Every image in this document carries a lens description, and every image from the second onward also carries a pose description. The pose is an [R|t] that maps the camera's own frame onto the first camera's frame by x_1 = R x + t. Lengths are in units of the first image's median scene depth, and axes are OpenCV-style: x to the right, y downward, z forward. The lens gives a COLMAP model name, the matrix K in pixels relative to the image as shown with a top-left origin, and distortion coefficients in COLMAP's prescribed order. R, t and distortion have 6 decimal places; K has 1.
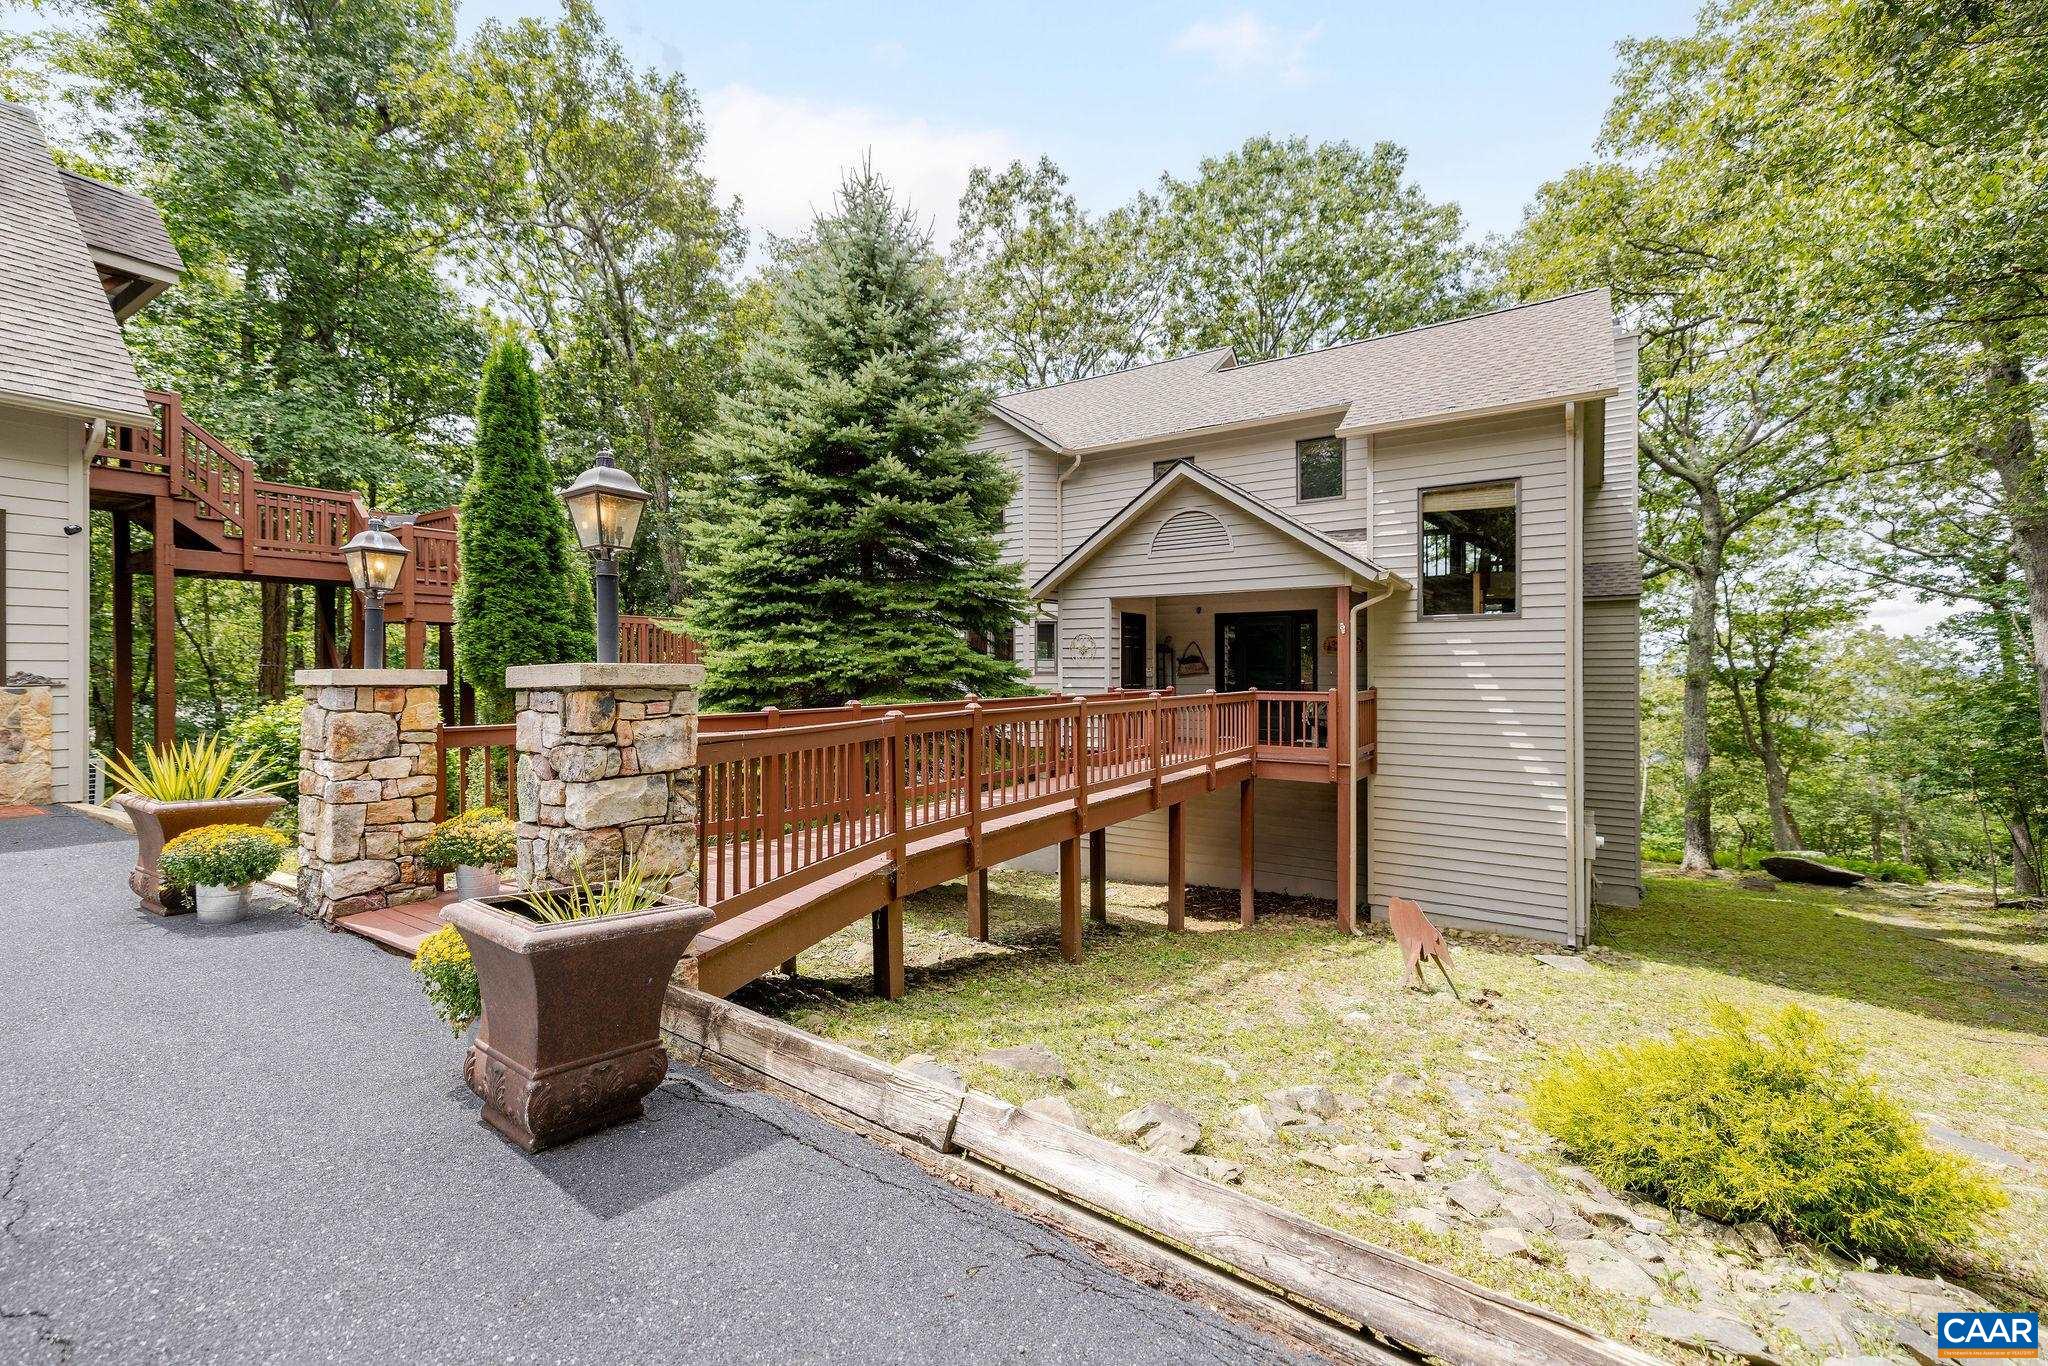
lens RADIAL K [[863.0, 0, 1005.2], [0, 863.0, 661.6], [0, 0, 1]] dist [0.001127, 0.000208]
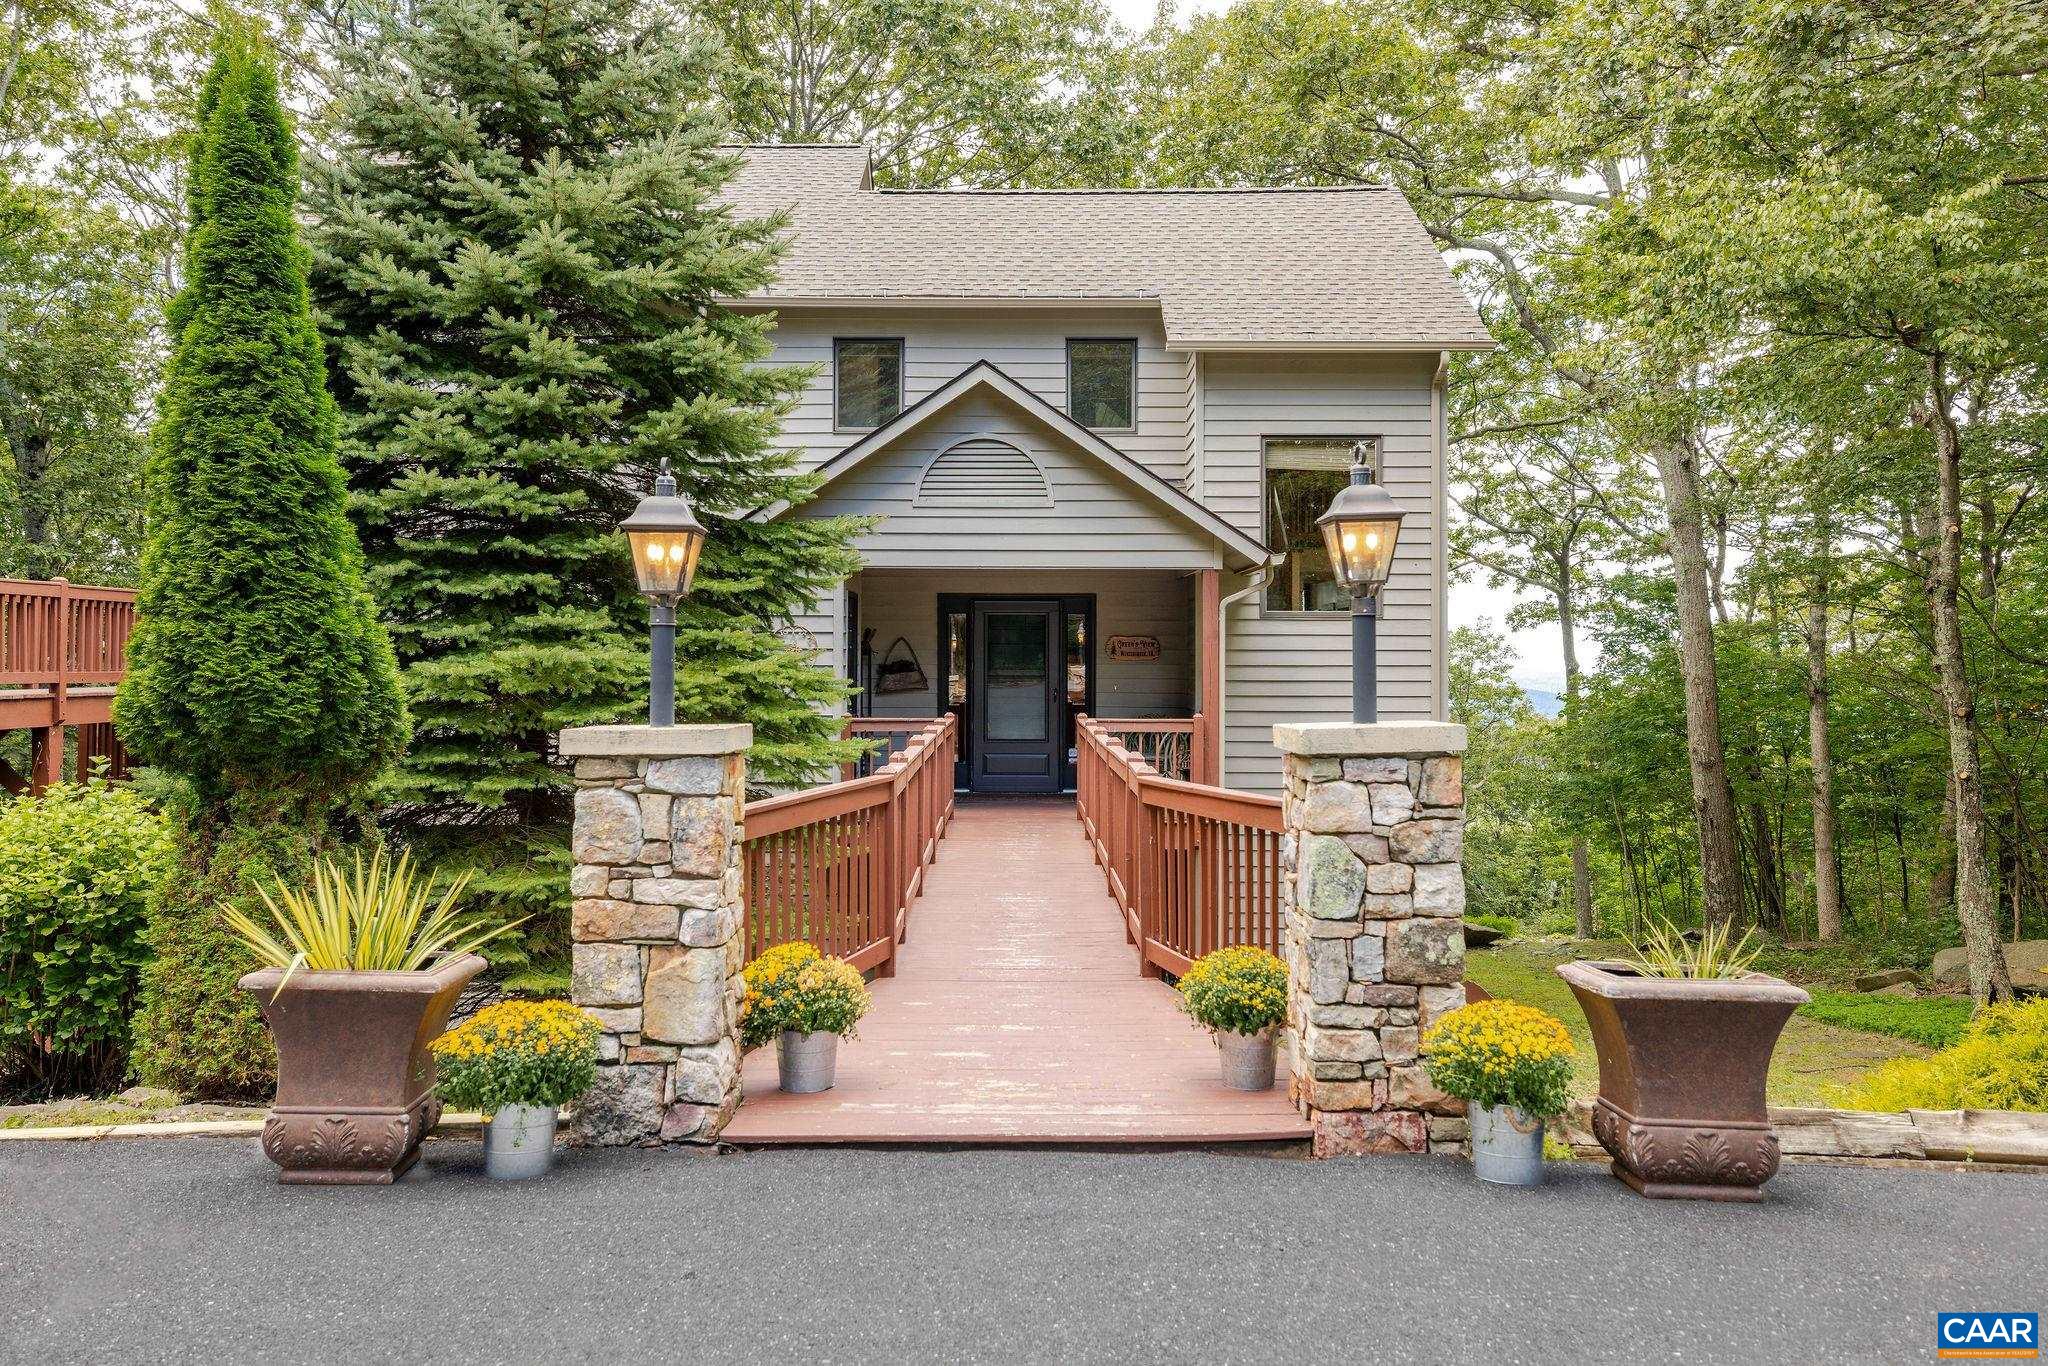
lens RADIAL K [[1641.8, 0, 1022.6], [0, 1641.8, 614.9], [0, 0, 1]] dist [0.070268, 0.009233]
pose [[0.822168, 0.018696, 0.568938, -0.401558], [-0.007263, 0.999724, -0.022358, -0.014506], [-0.569199, 0.014250, 0.822076, -0.019640]]
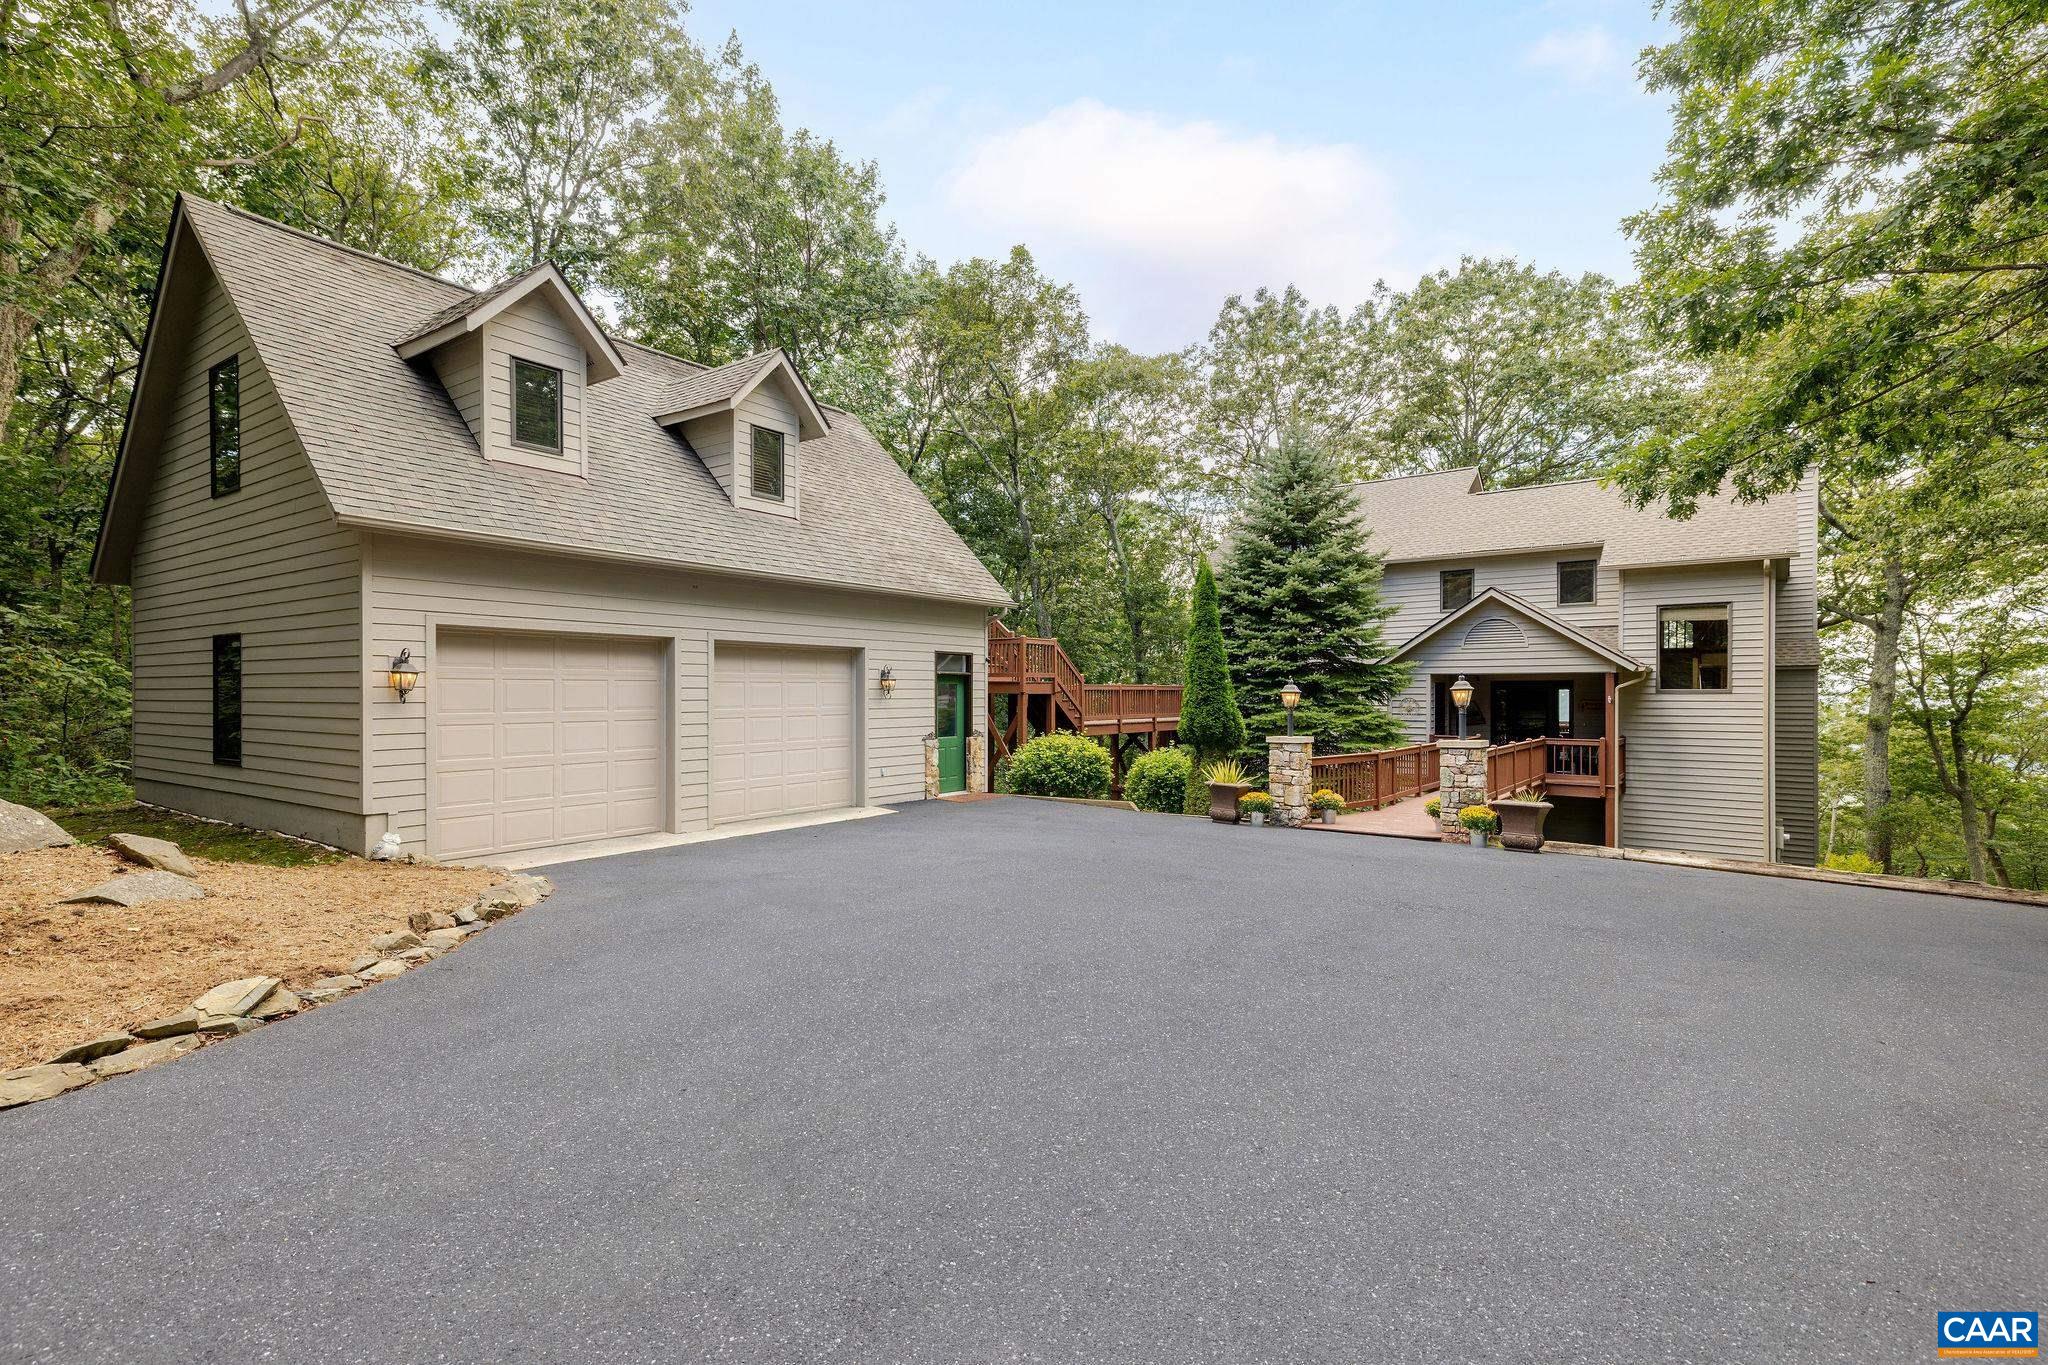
lens RADIAL K [[993.5, 0, 976.0], [0, 993.5, 689.2], [0, 0, 1]] dist [0.030511, 0.001187]
pose [[0.997769, 0.000561, -0.066757, -0.510048], [-0.000363, 0.999995, 0.002980, -0.049514], [0.066758, -0.002949, 0.997765, -0.724425]]
